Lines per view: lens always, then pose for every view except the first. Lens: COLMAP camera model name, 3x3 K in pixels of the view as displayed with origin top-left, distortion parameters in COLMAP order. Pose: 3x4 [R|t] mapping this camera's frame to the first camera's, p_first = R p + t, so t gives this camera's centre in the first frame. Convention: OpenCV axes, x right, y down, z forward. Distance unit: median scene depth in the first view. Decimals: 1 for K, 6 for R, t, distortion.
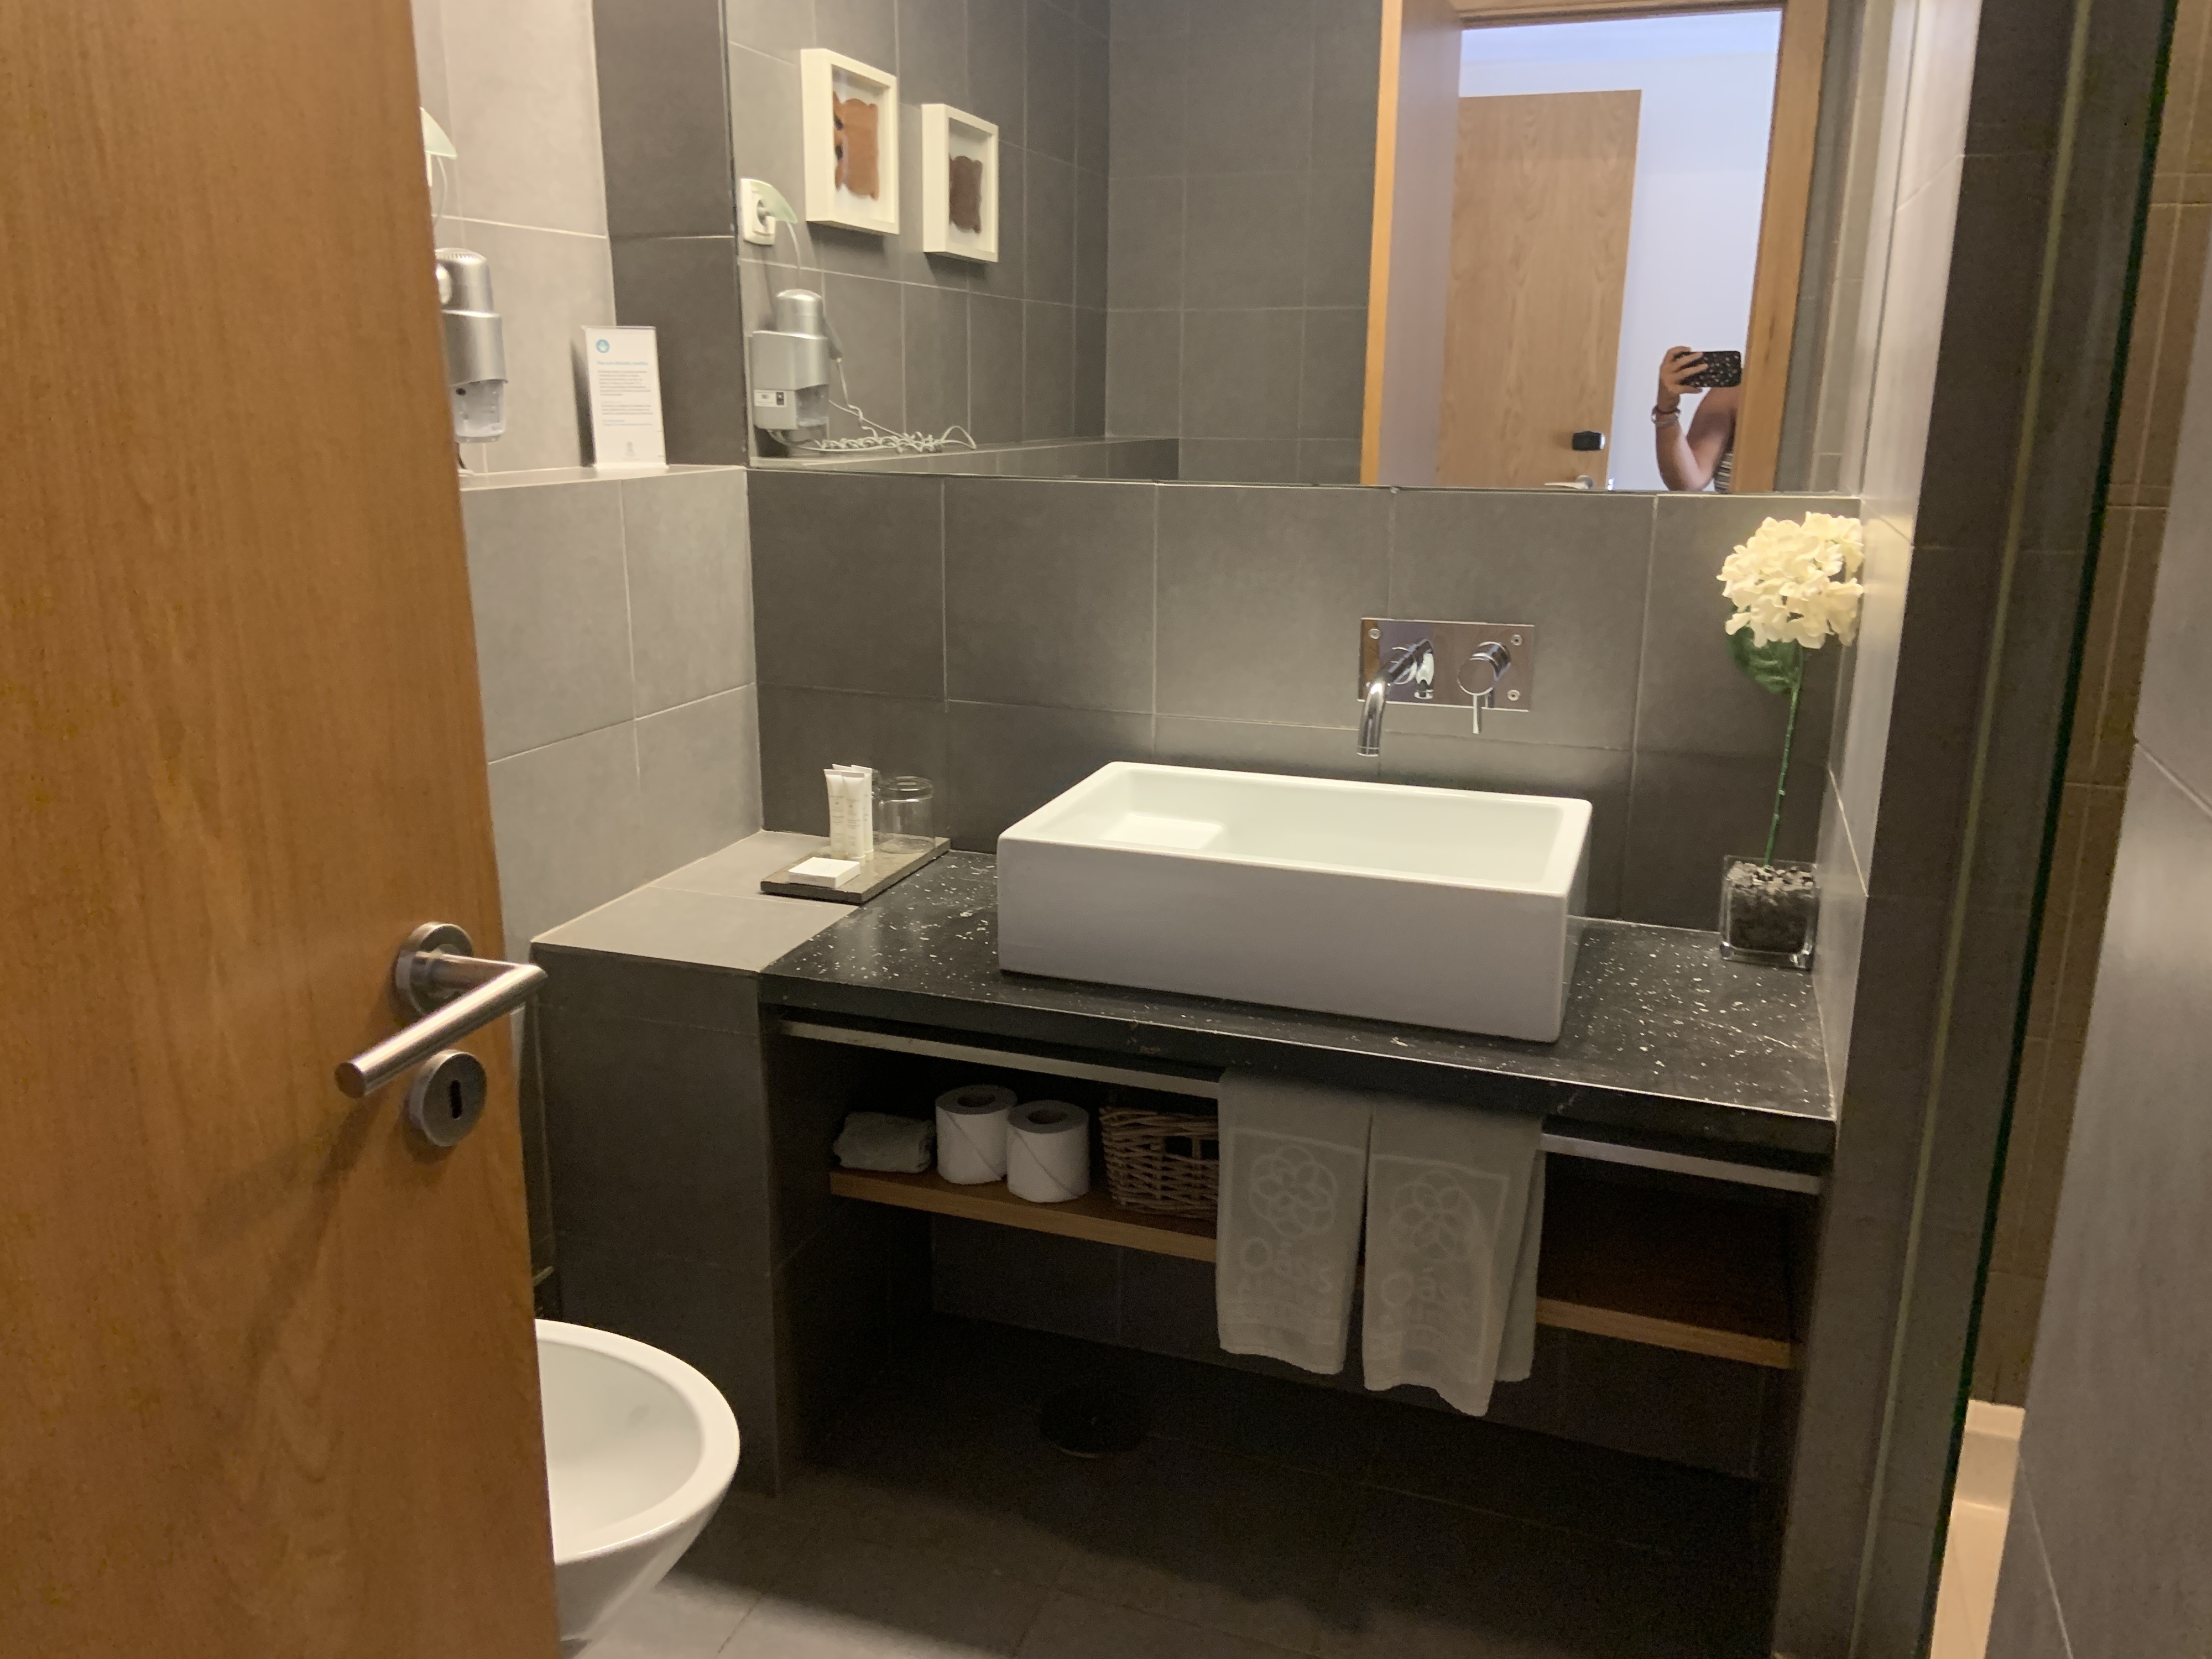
lens RADIAL K [[1688.3, 0, 1099.2], [0, 1688.3, 817.5], [0, 0, 1]] dist [0.173676, -0.197104]
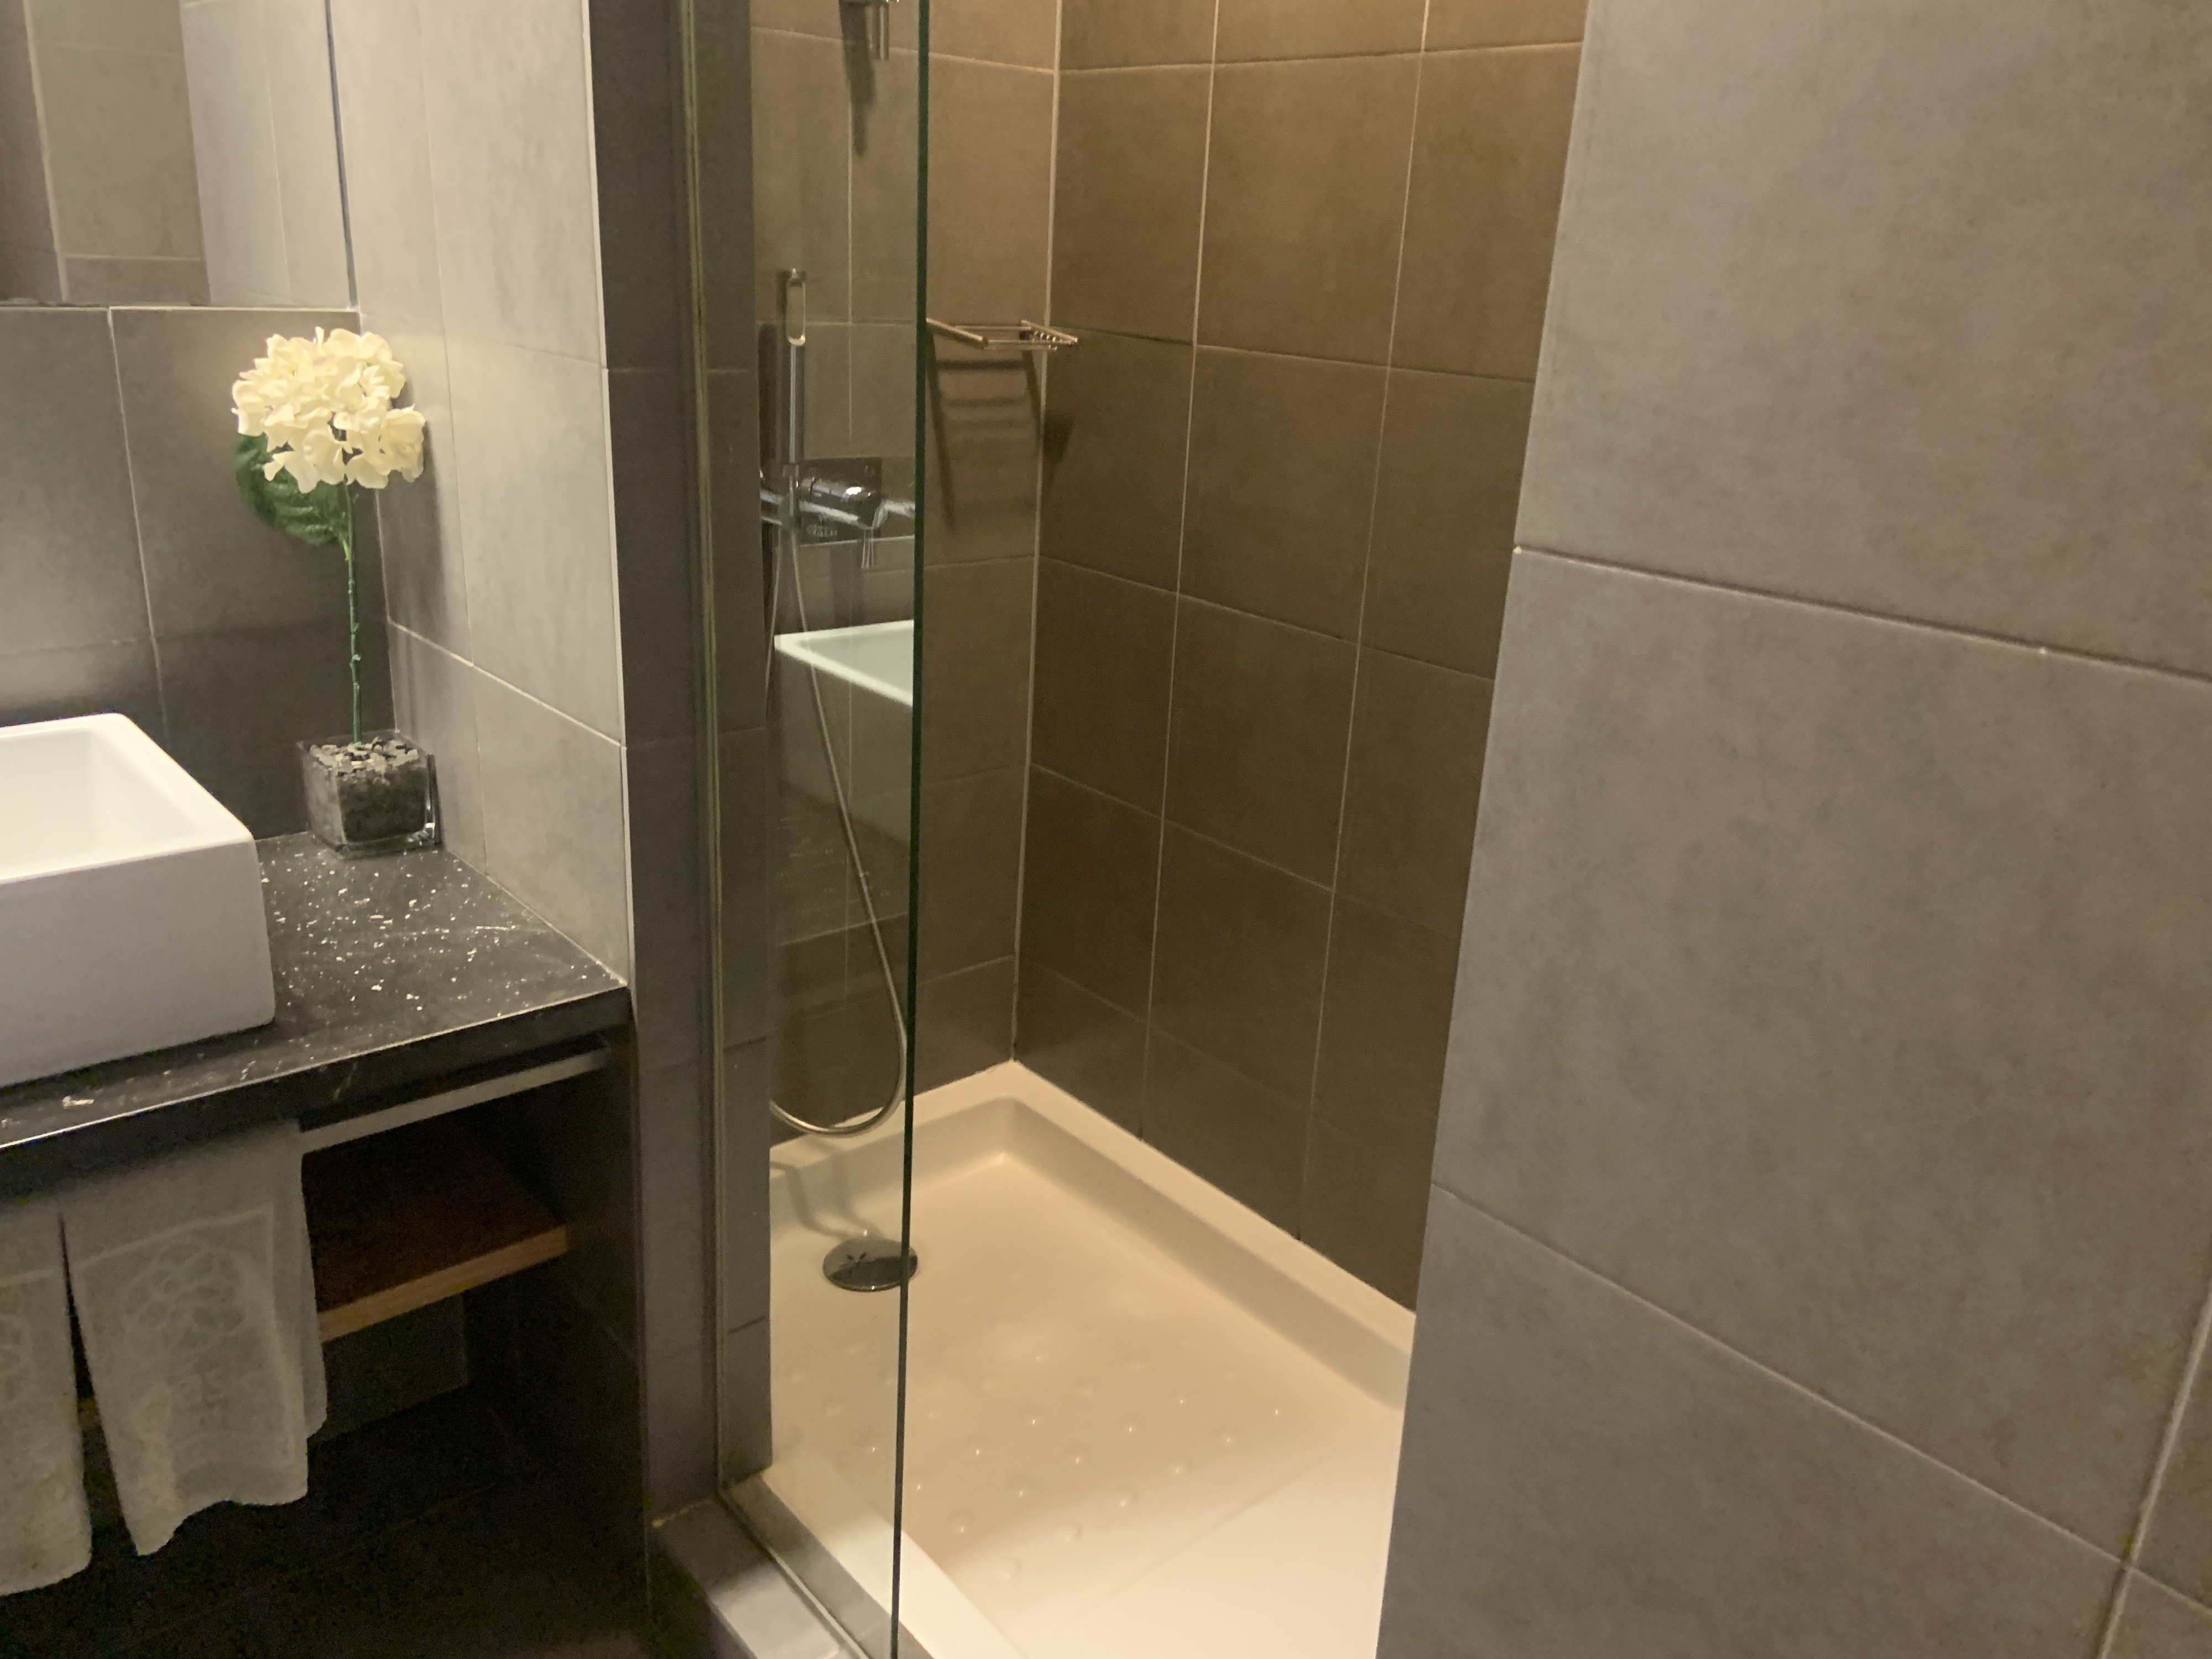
lens RADIAL K [[1688.3, 0, 1099.2], [0, 1688.3, 817.5], [0, 0, 1]] dist [0.173676, -0.197104]
pose [[0.507029, -0.266946, 0.819549, -0.166264], [0.179166, 0.962704, 0.202731, -0.051125], [-0.843102, 0.044045, 0.535947, 0.235605]]
